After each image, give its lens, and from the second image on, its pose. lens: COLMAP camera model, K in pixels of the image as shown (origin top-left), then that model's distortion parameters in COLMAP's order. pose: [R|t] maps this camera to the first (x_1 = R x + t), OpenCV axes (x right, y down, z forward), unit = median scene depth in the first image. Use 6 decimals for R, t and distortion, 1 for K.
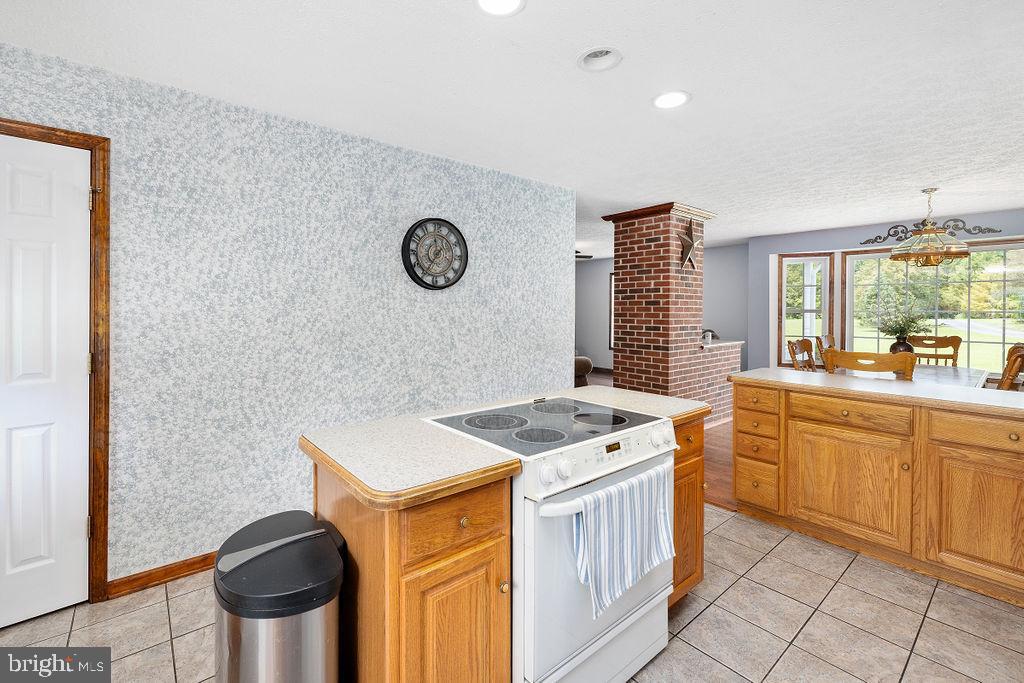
lens RADIAL K [[442.1, 0, 507.0], [0, 442.1, 311.5], [0, 0, 1]] dist [-0.003732, 0.000092]
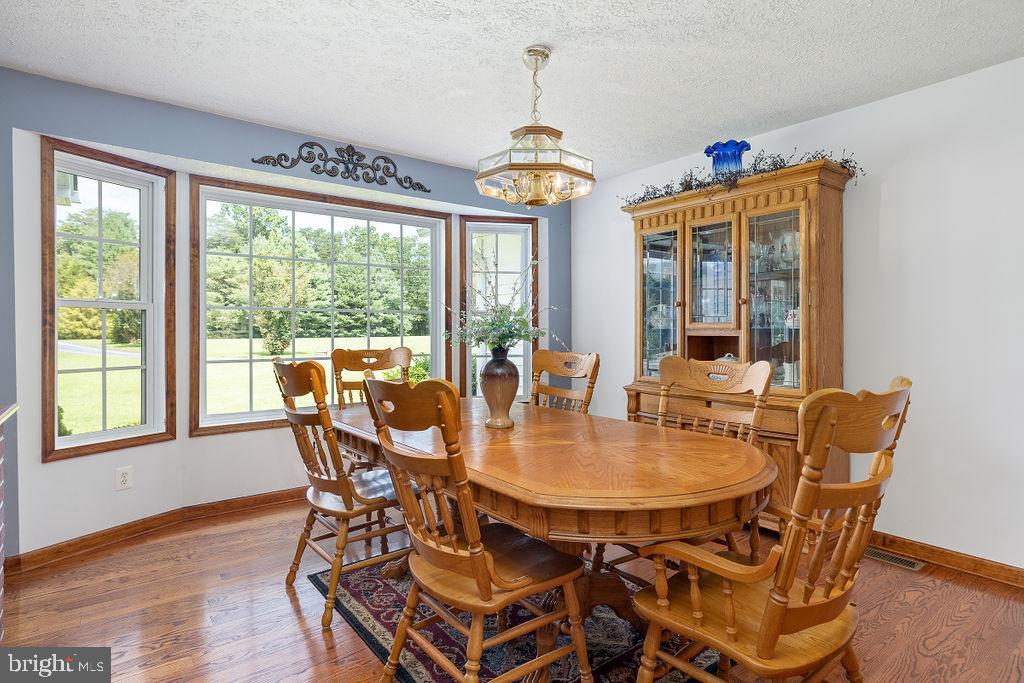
lens RADIAL K [[551.0, 0, 507.9], [0, 551.0, 331.2], [0, 0, 1]] dist [0.006908, -0.001320]
pose [[0.052889, -0.002602, 0.998597, 0.281580], [0.006692, 0.999975, 0.002251, 0.033154], [-0.998578, 0.006564, 0.052905, 0.851936]]
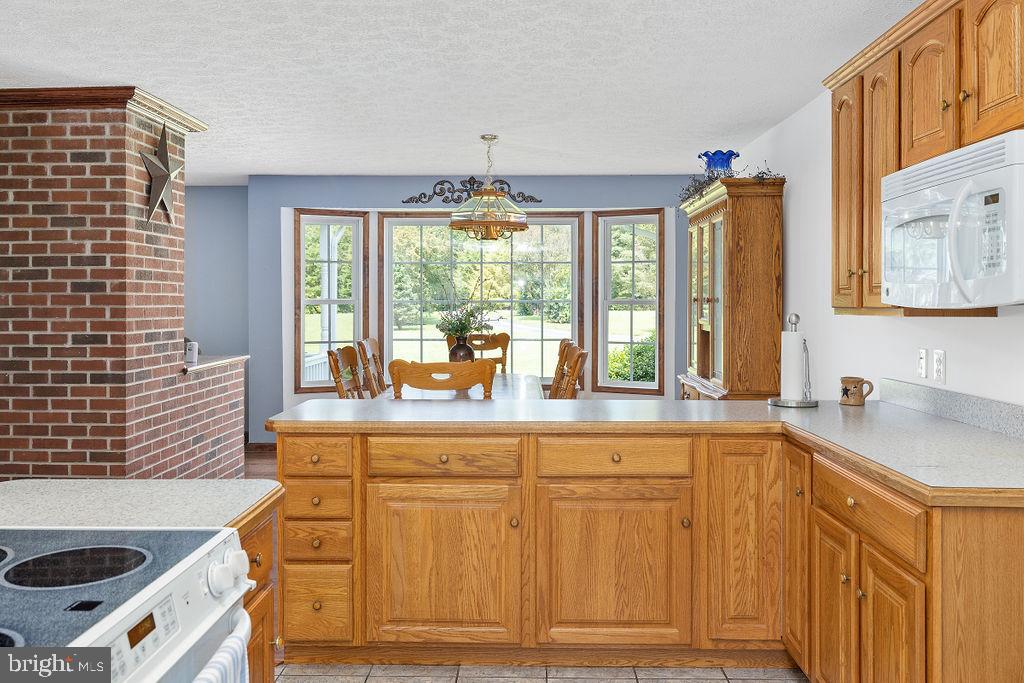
lens RADIAL K [[806.6, 0, 503.1], [0, 806.6, 303.8], [0, 0, 1]] dist [-0.003719, 0.005513]
pose [[0.662327, -0.007781, 0.749175, -0.033340], [0.007469, 0.999965, 0.003782, -0.000769], [-0.749178, 0.003091, 0.662362, 0.075319]]
